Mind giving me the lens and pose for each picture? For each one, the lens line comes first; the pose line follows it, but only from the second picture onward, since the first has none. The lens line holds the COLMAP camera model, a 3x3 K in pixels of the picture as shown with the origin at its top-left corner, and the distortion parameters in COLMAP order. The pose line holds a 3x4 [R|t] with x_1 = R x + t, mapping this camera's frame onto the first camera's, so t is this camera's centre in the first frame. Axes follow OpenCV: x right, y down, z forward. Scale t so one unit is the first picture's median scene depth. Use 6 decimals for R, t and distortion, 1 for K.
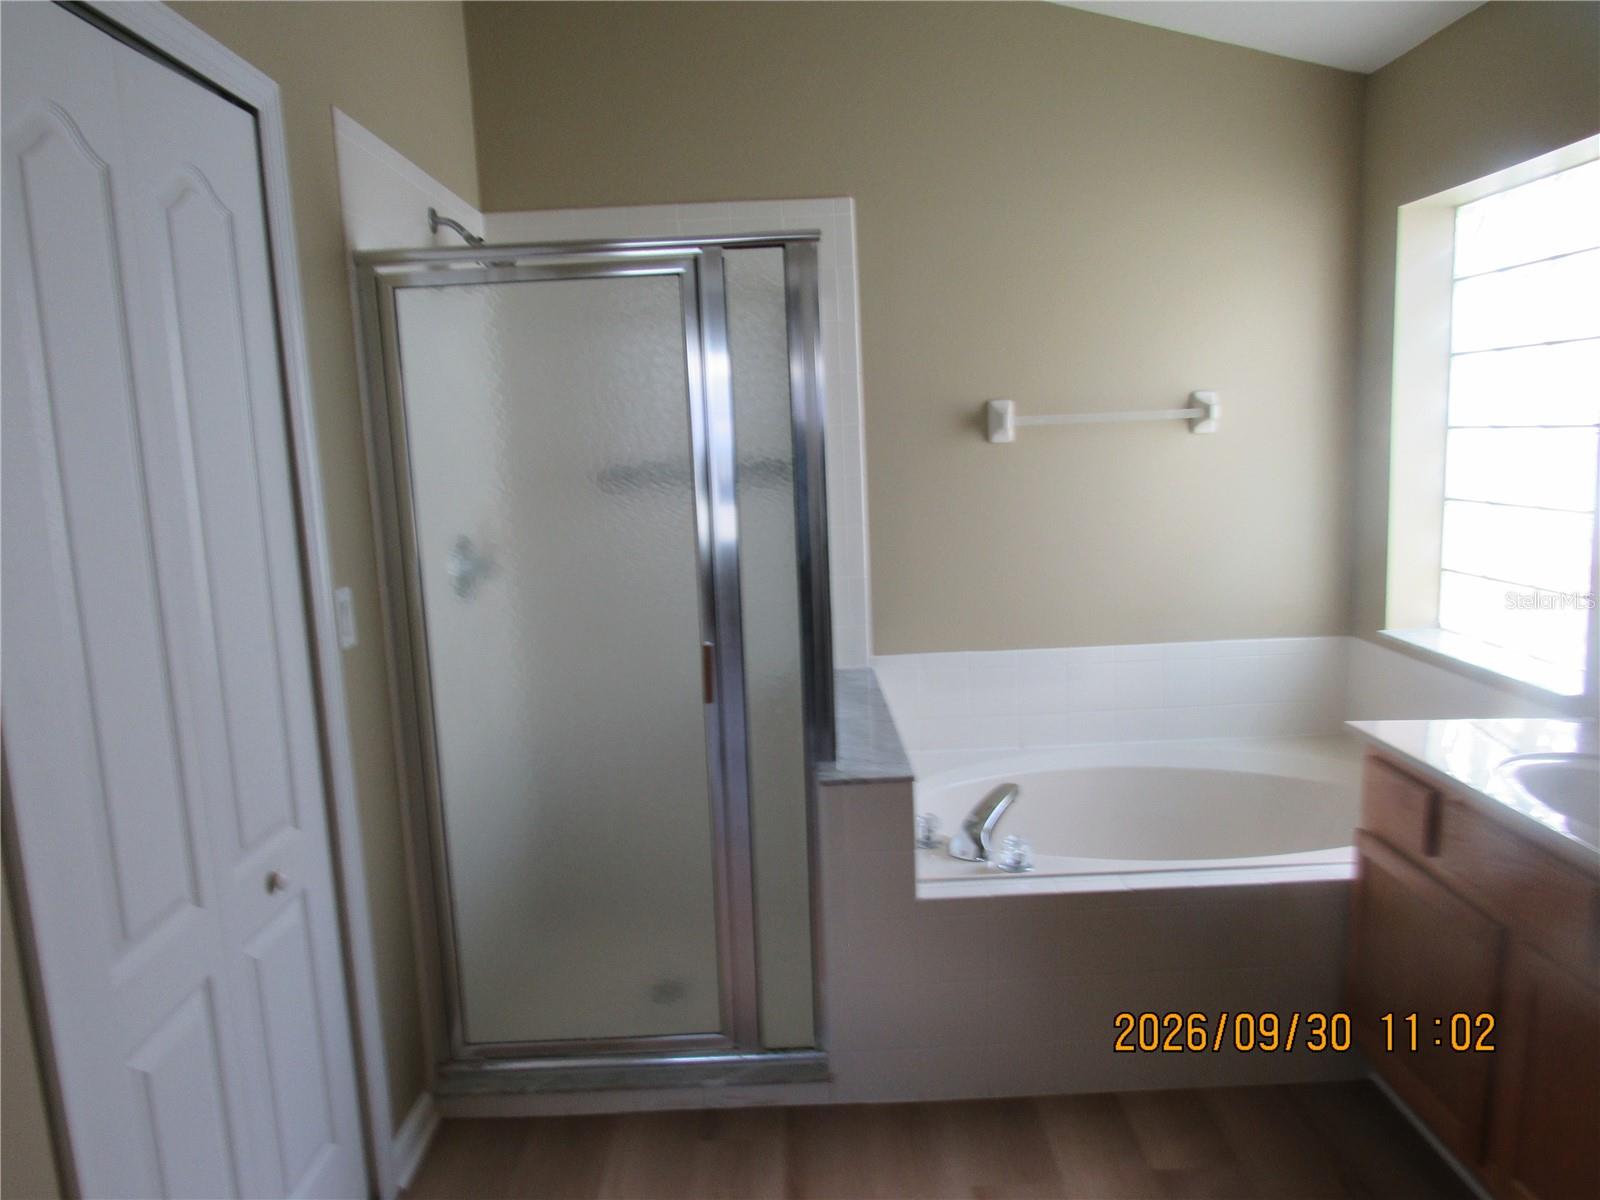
lens RADIAL K [[1150.6, 0, 792.3], [0, 1150.6, 605.8], [0, 0, 1]] dist [-0.032369, 0.003975]
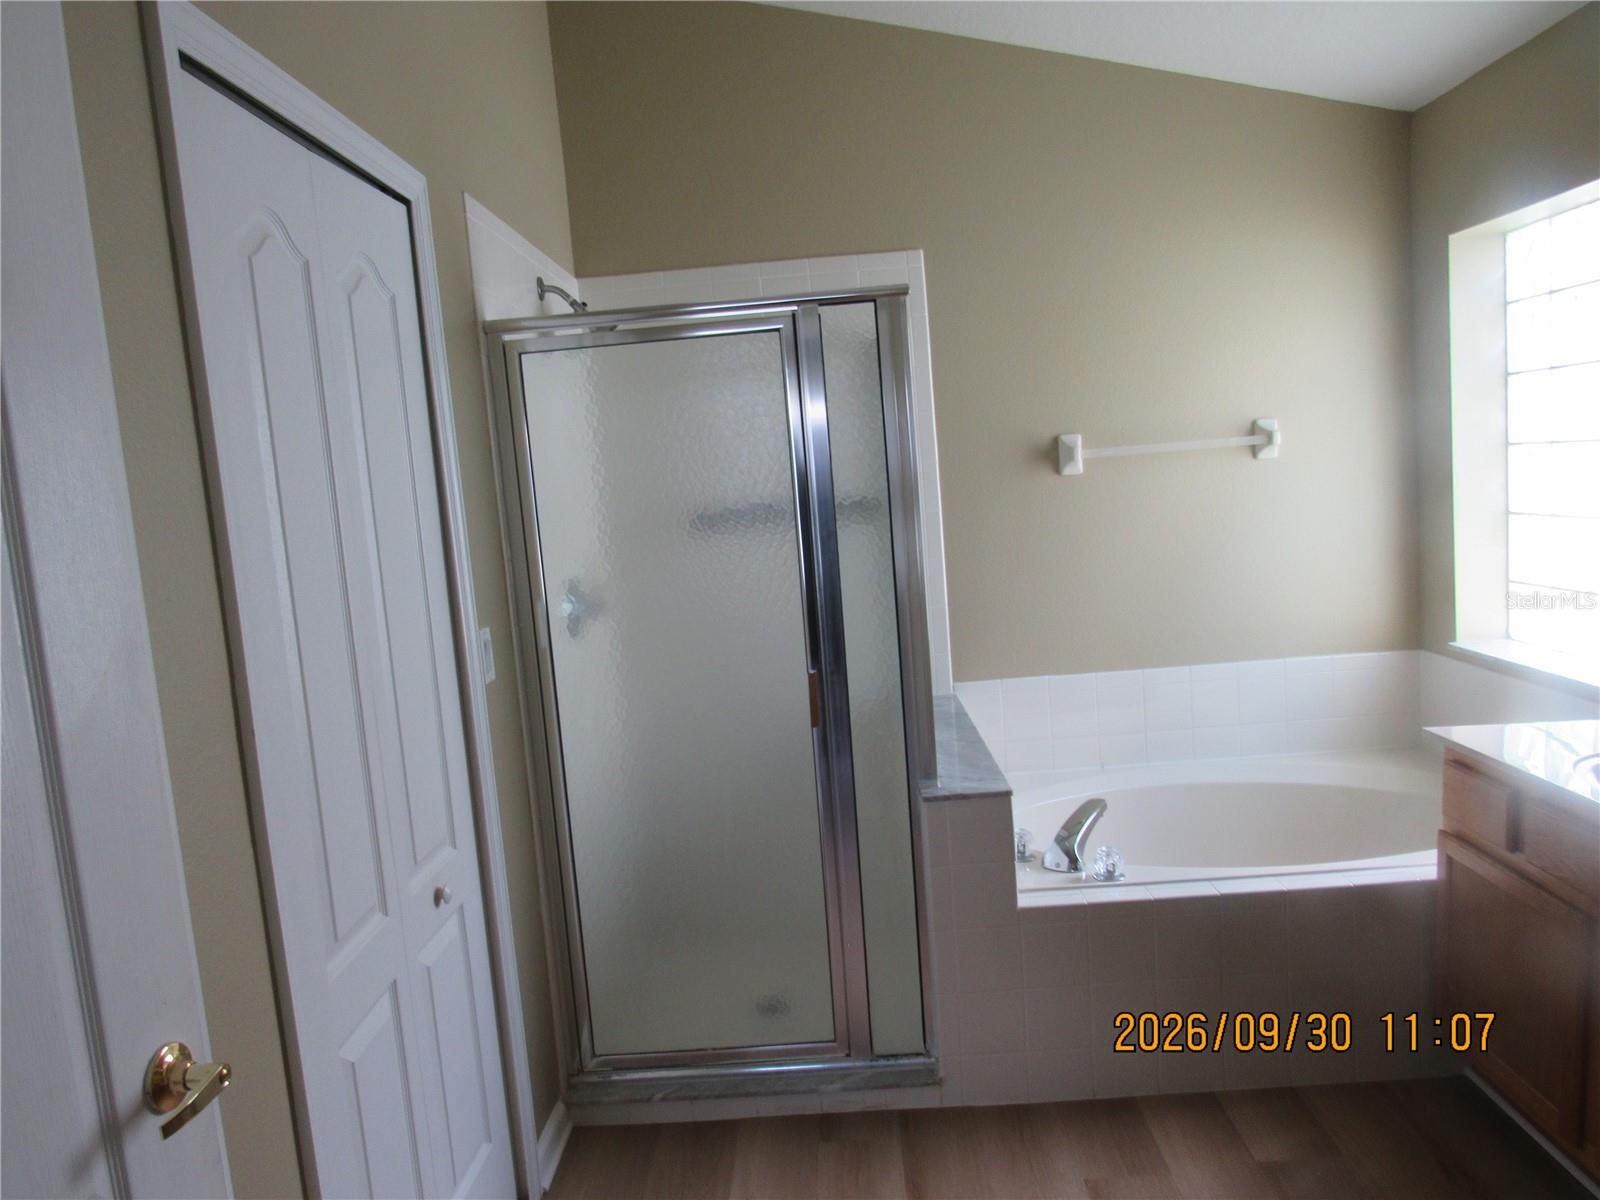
lens RADIAL K [[1150.6, 0, 792.3], [0, 1150.6, 605.8], [0, 0, 1]] dist [-0.032369, 0.003975]
pose [[0.998695, -0.031323, -0.040331, -0.045723], [0.029884, 0.998912, -0.035809, 0.009540], [0.041409, 0.034557, 0.998544, -0.068672]]
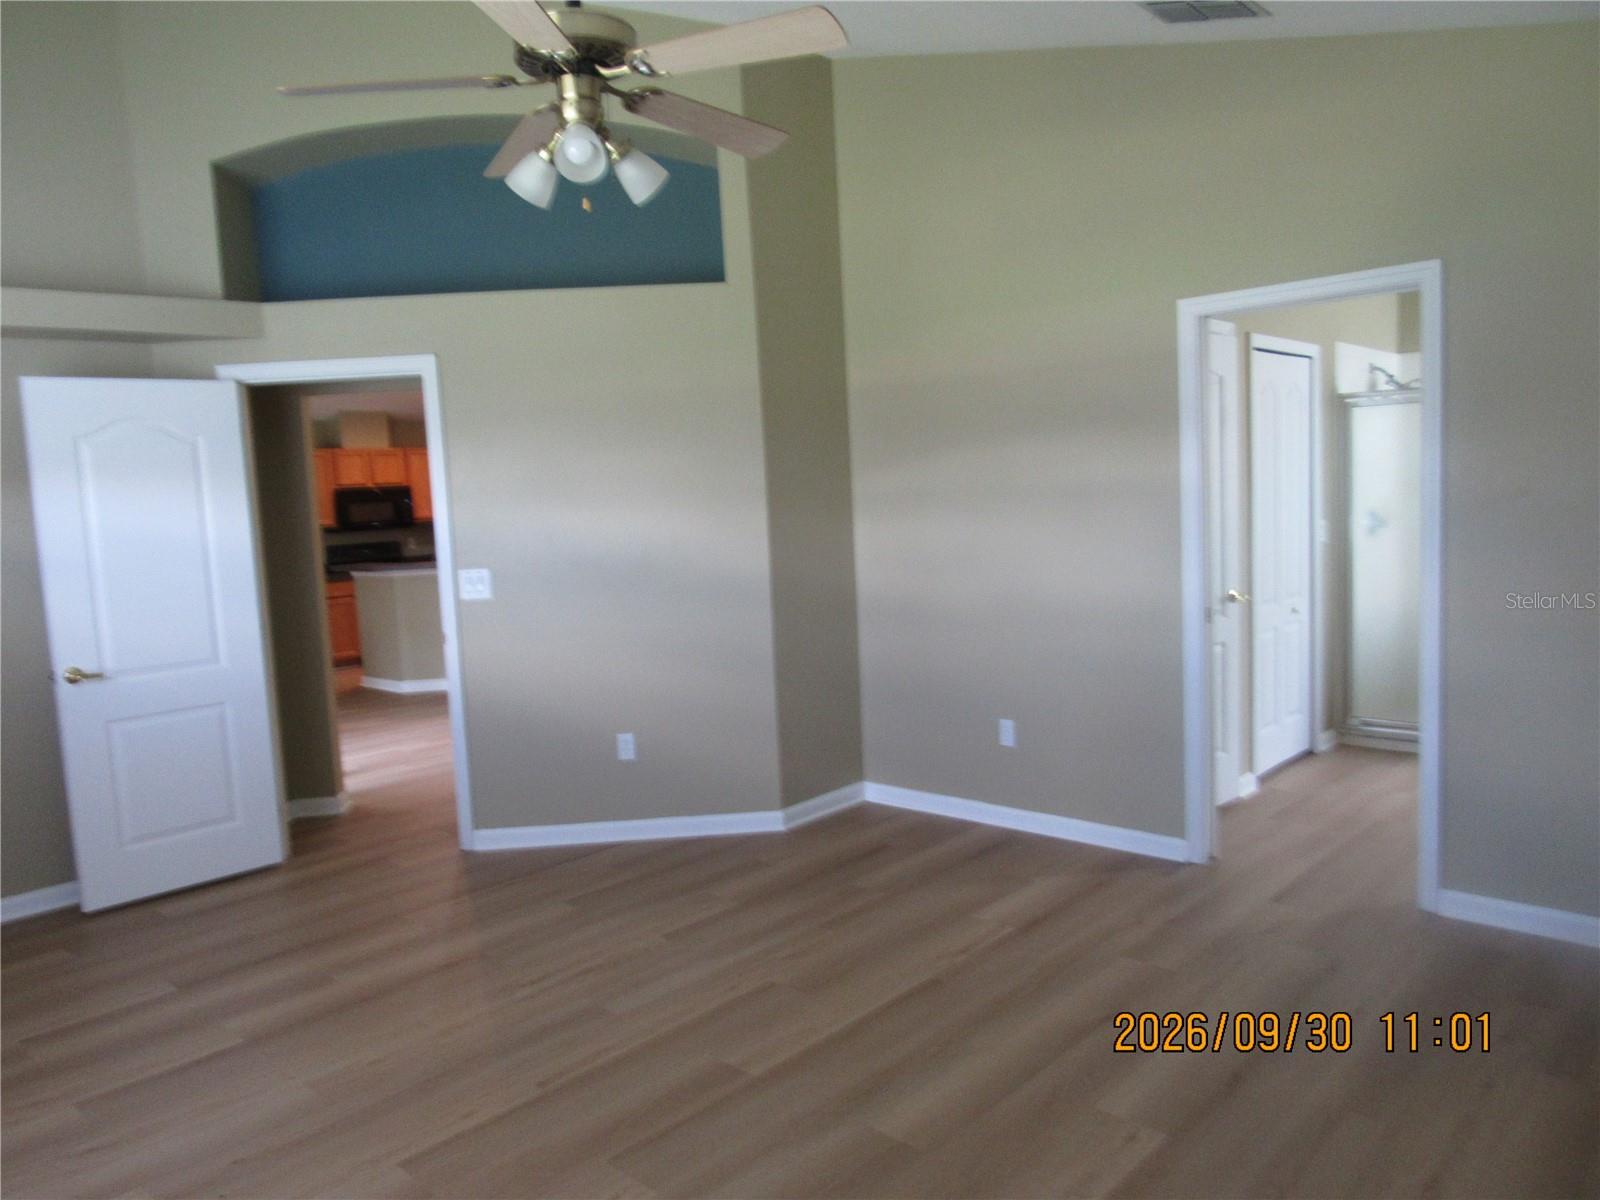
lens RADIAL K [[1150.6, 0, 792.3], [0, 1150.6, 605.8], [0, 0, 1]] dist [-0.032369, 0.003975]
pose [[0.723890, 0.077976, -0.685494, 0.488990], [-0.092047, 0.995625, 0.016051, 0.222194], [0.683747, 0.051479, 0.727901, -1.562741]]
